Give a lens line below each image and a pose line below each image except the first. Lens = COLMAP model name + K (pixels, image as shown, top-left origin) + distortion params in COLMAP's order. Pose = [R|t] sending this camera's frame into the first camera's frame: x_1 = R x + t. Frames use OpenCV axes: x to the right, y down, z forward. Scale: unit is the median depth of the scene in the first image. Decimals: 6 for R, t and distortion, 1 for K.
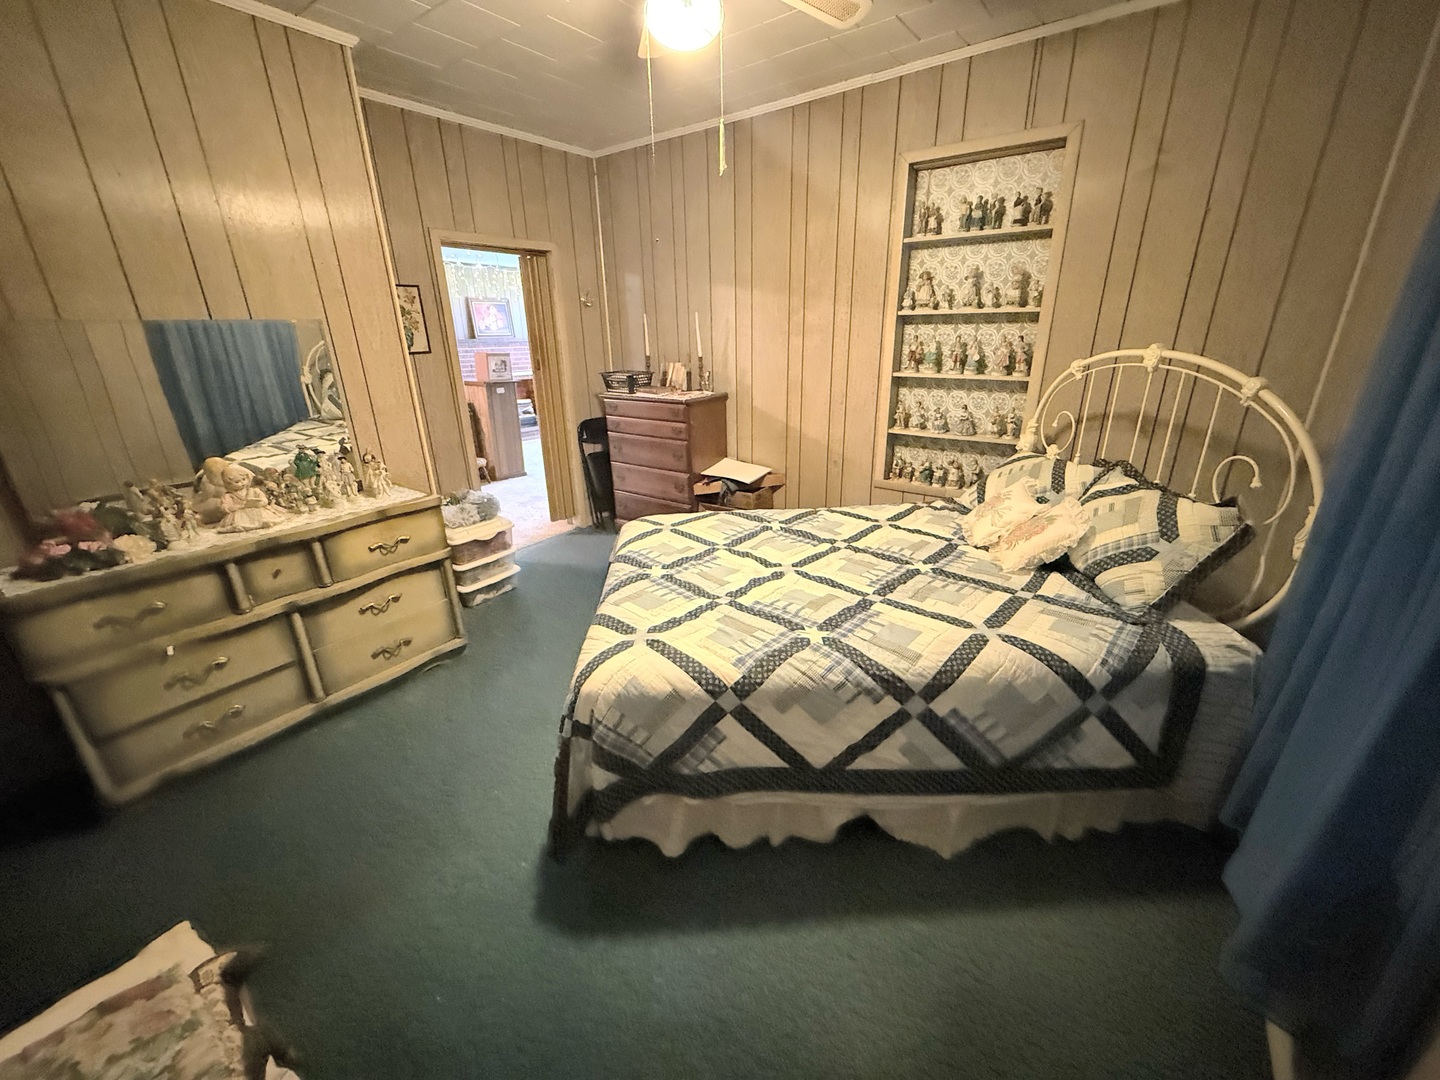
lens RADIAL K [[573.1, 0, 722.7], [0, 573.1, 539.7], [0, 0, 1]] dist [0.002181, -0.000494]
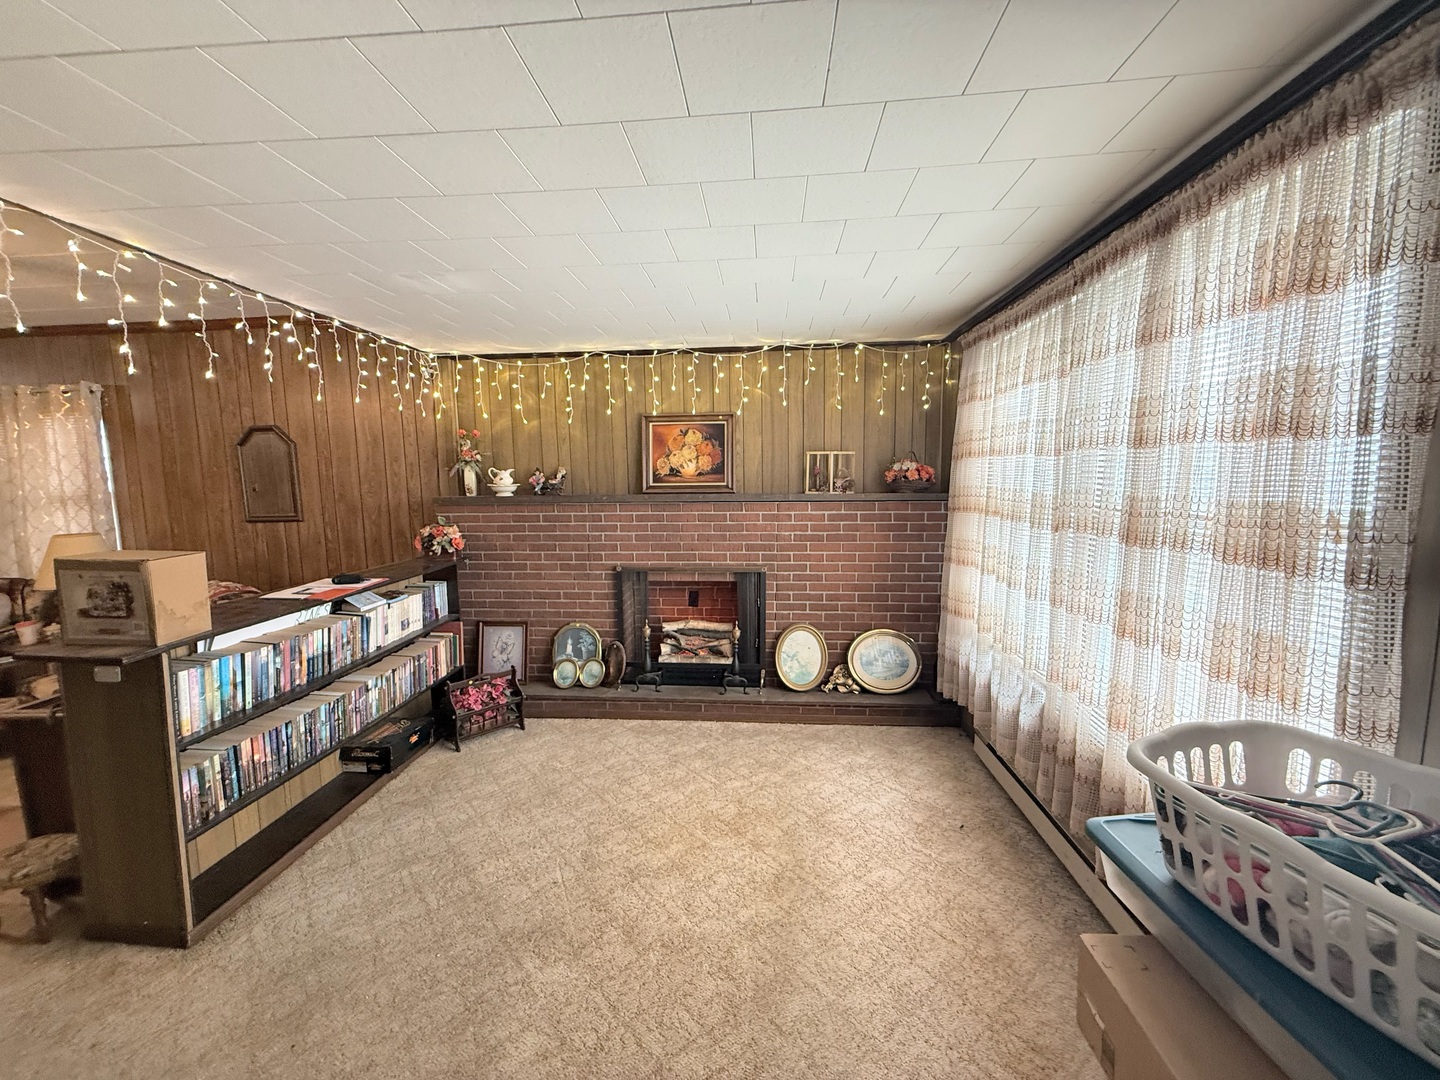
lens RADIAL K [[573.1, 0, 719.5], [0, 573.1, 541.8], [0, 0, 1]] dist [0.002181, -0.000494]
pose [[0.529267, 0.102072, -0.842293, 0.023568], [-0.283825, 0.956844, -0.062391, -0.292599], [0.799575, 0.272085, 0.535397, 0.784912]]
